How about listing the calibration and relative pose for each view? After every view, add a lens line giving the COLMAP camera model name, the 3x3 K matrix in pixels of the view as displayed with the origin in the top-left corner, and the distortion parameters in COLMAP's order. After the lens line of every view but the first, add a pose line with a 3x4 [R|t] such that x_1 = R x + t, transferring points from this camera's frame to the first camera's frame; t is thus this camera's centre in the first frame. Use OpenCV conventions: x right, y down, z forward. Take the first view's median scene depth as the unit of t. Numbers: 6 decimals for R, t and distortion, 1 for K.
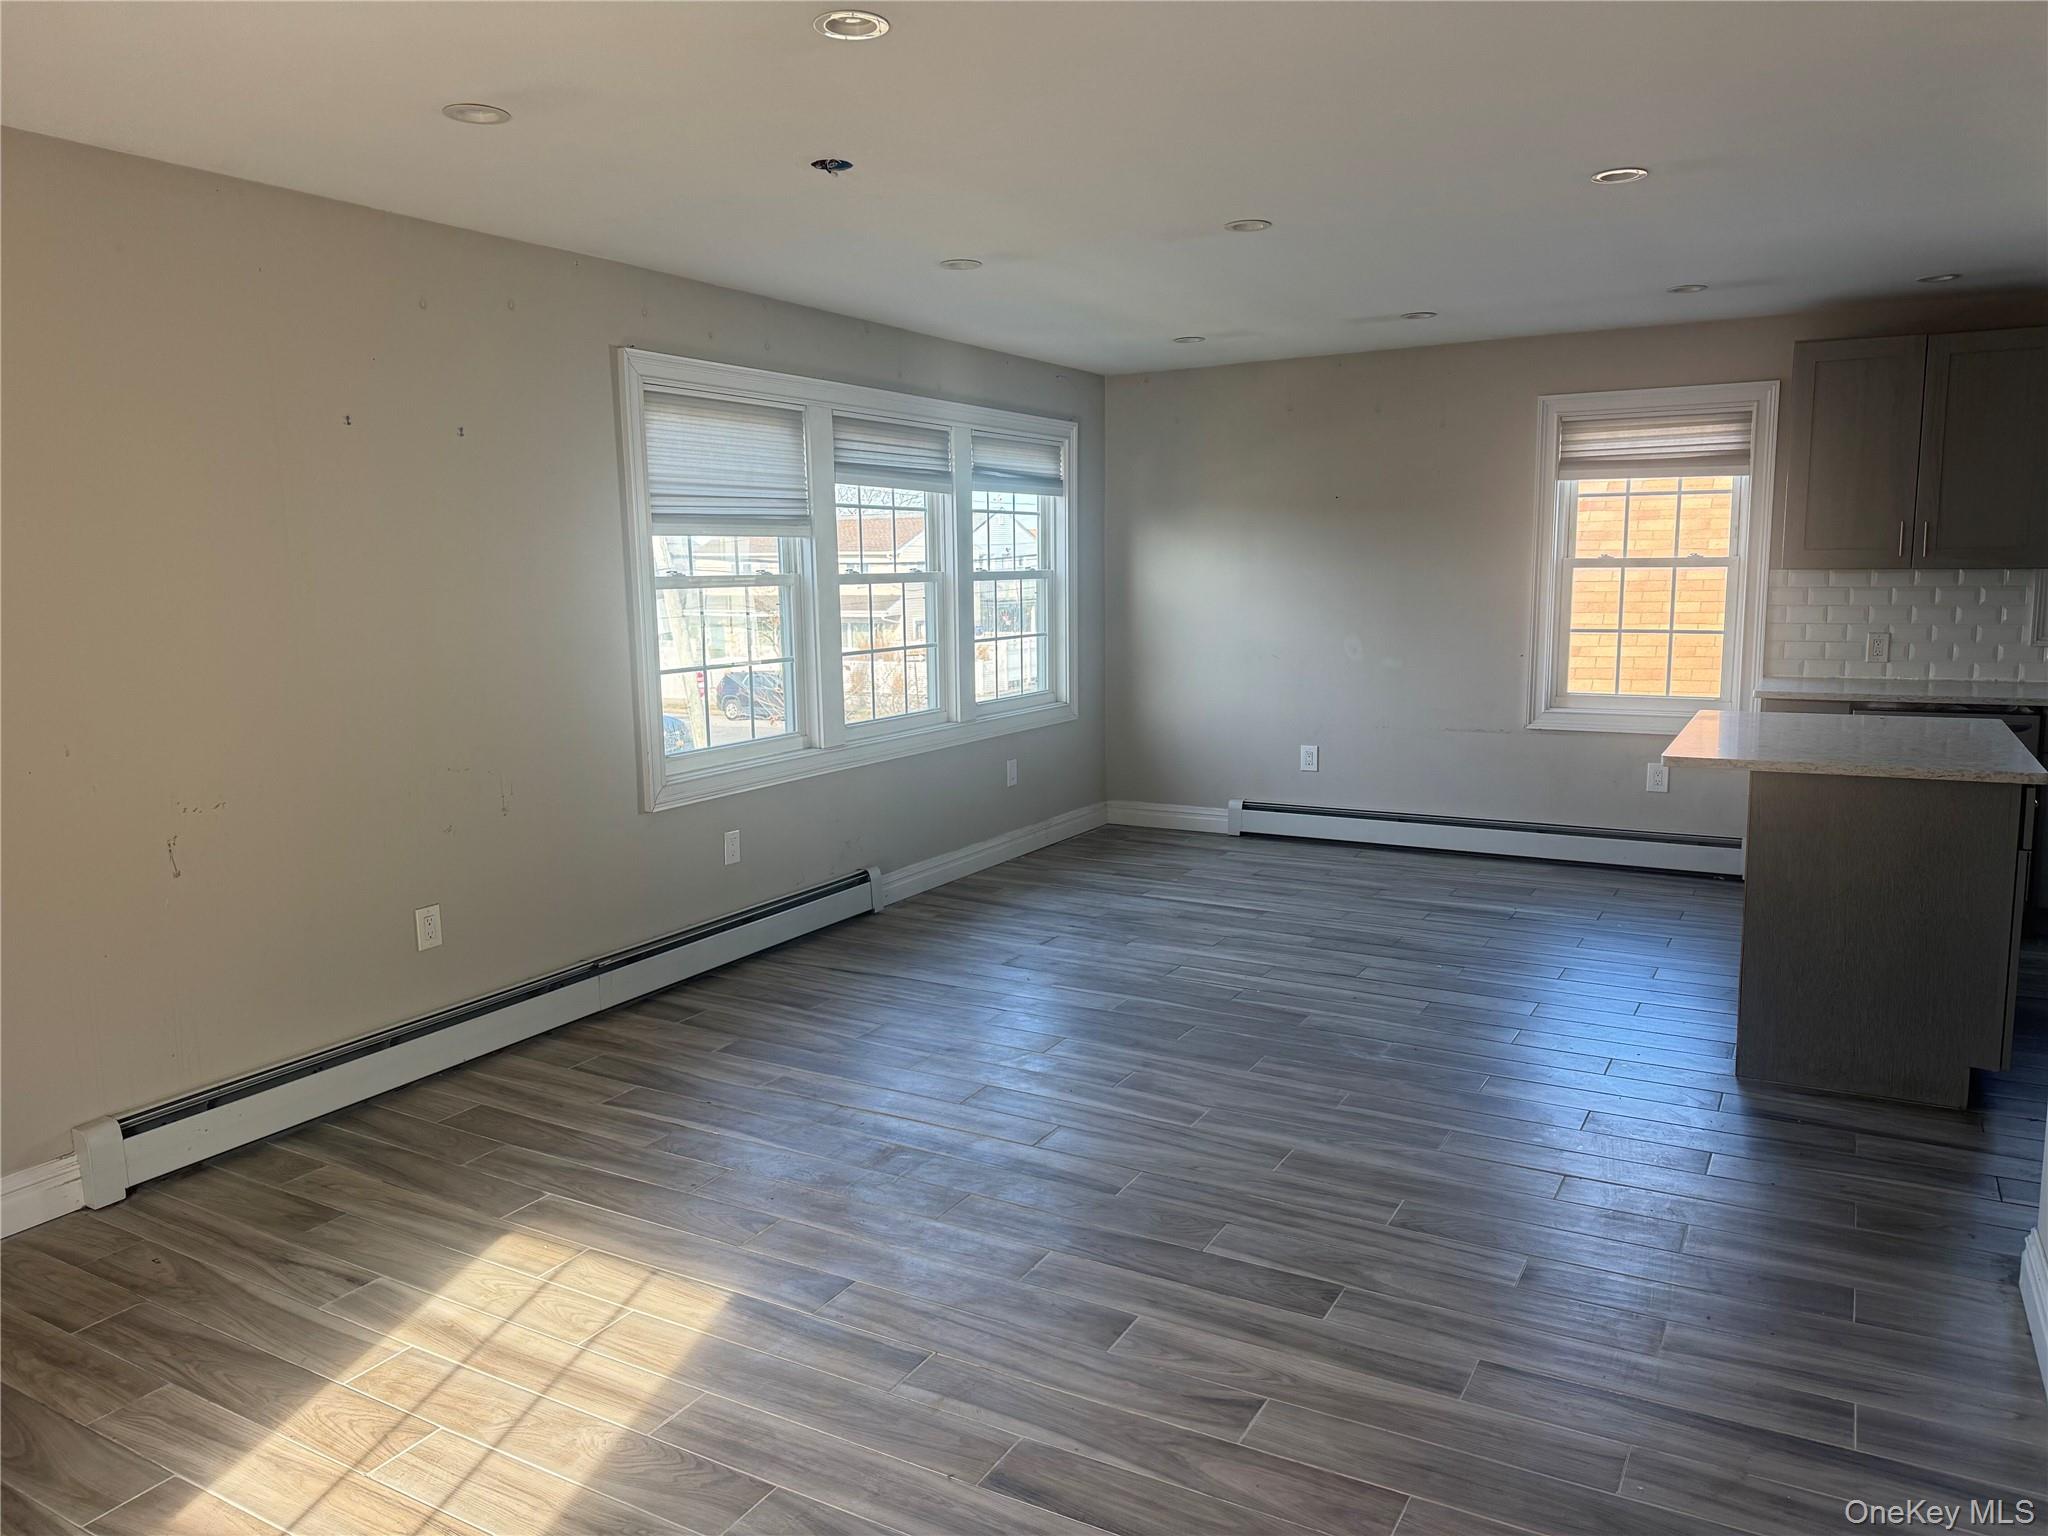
lens RADIAL K [[1442.7, 0, 1024.0], [0, 1442.7, 768.0], [0, 0, 1]] dist [0.074770, -0.070669]
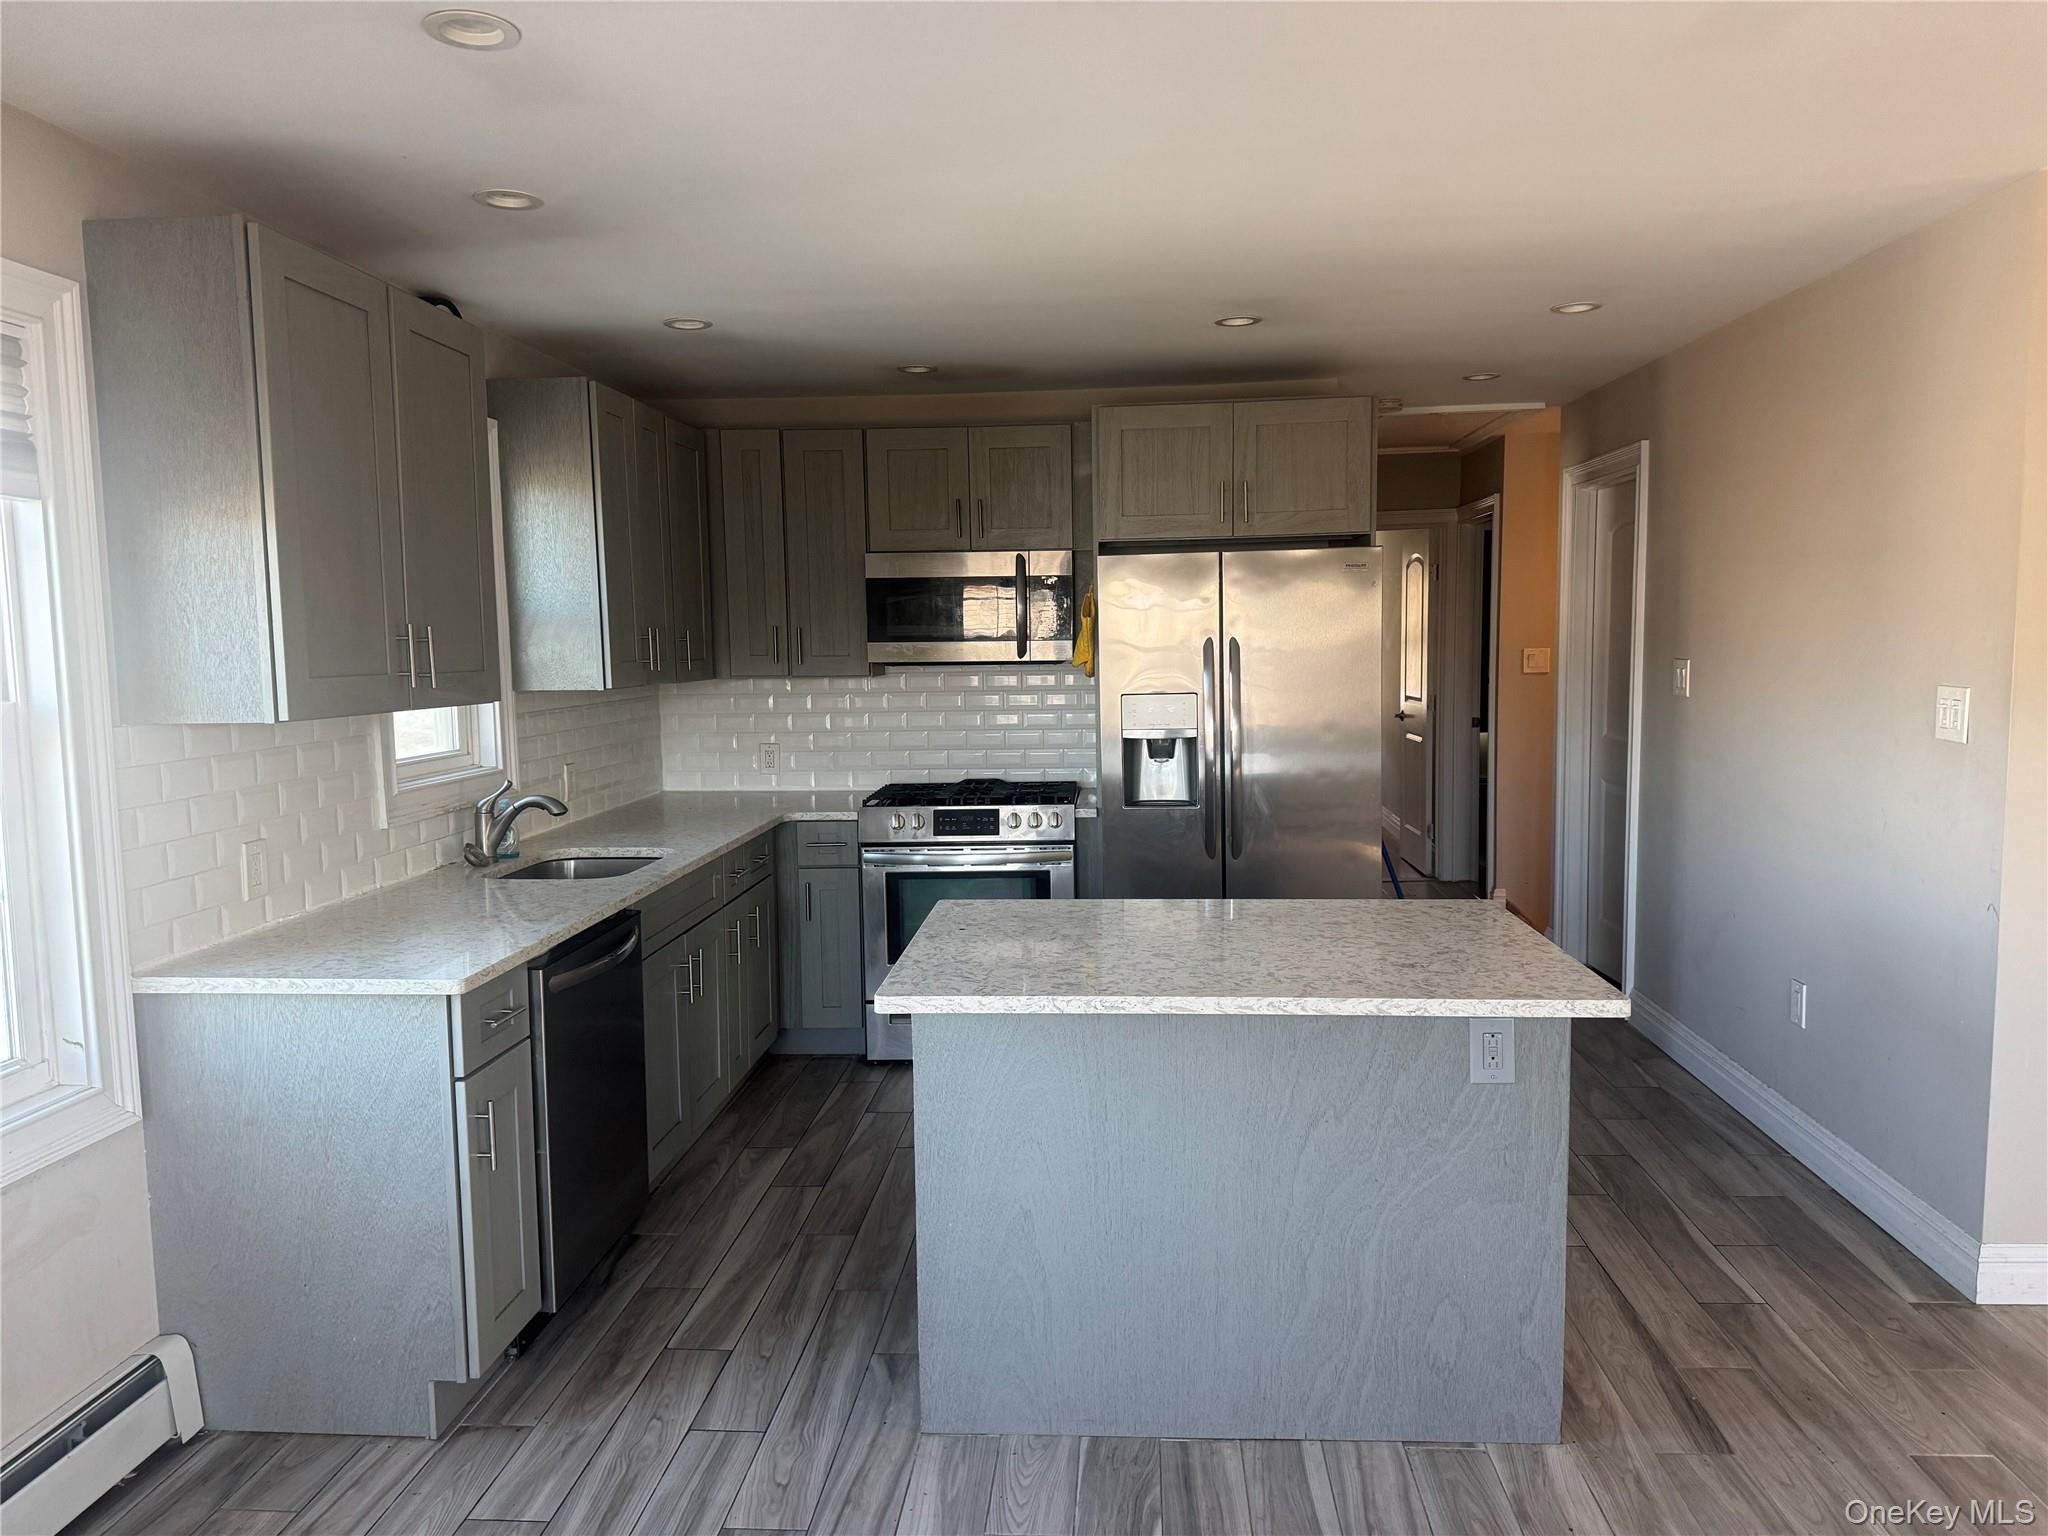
lens RADIAL K [[1429.0, 0, 1059.3], [0, 1429.0, 778.1], [0, 0, 1]] dist [0.066542, -0.062418]
pose [[-0.444565, -0.070380, 0.892977, 0.011419], [0.150169, 0.976944, 0.151758, -0.148291], [-0.883069, 0.201564, -0.423746, 0.963549]]
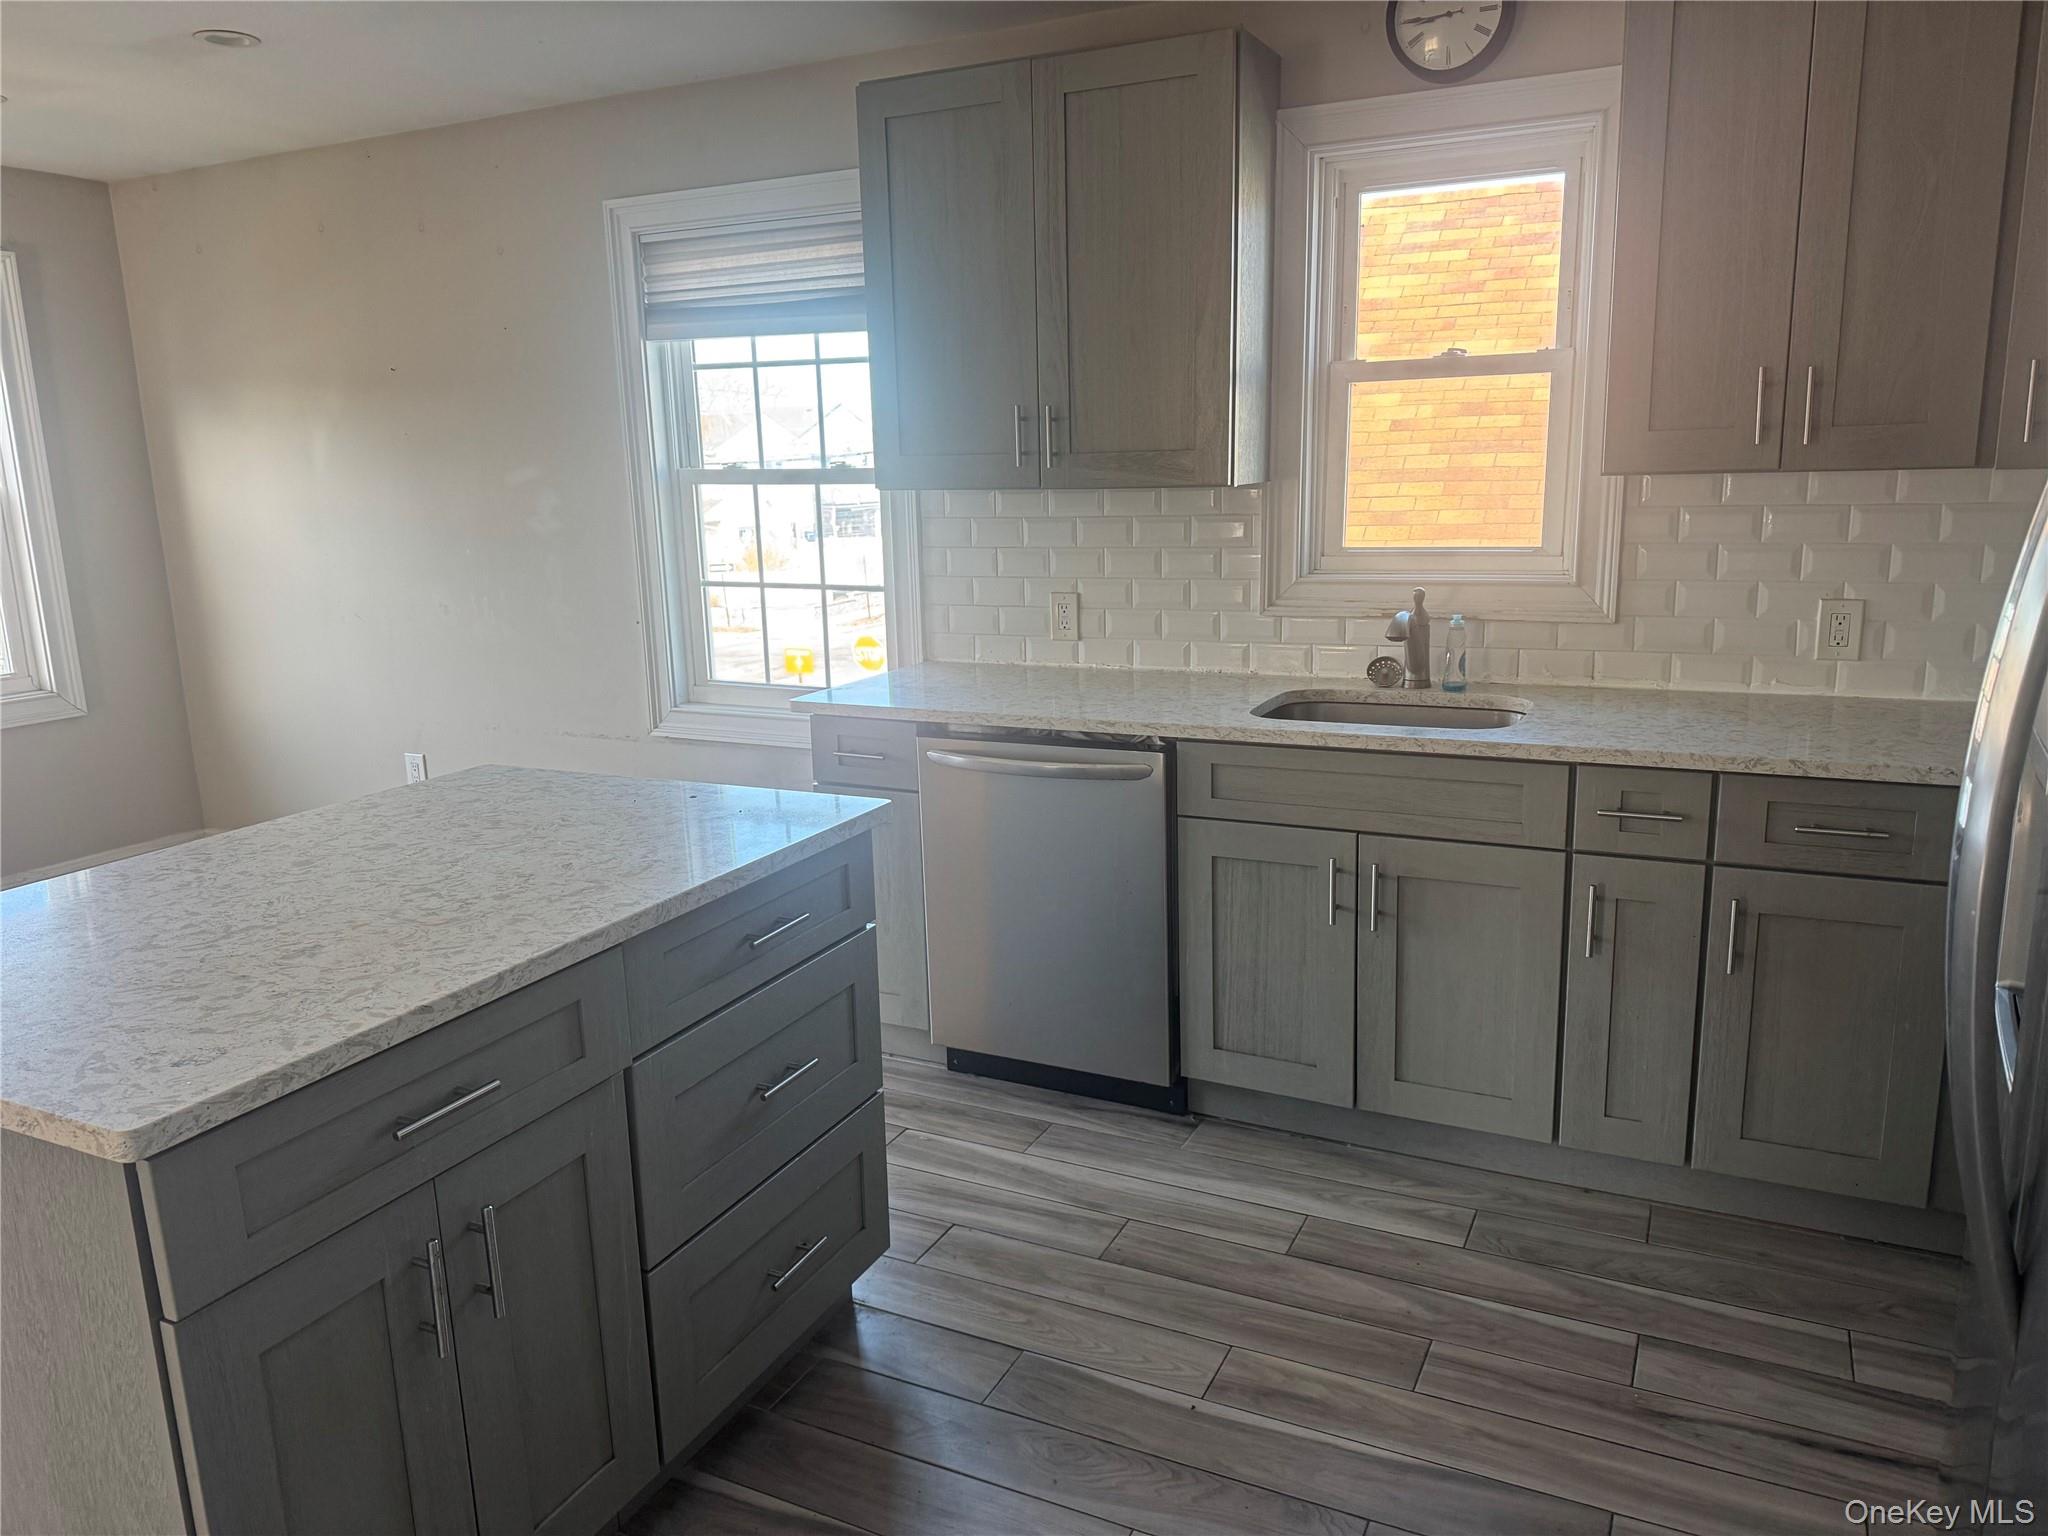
lens RADIAL K [[1442.7, 0, 1024.0], [0, 1442.7, 768.0], [0, 0, 1]] dist [0.074770, -0.070669]
pose [[0.998572, -0.021474, 0.048915, 0.534409], [0.017979, 0.997329, 0.070795, -0.061900], [-0.050305, -0.069814, 0.996291, 0.393862]]
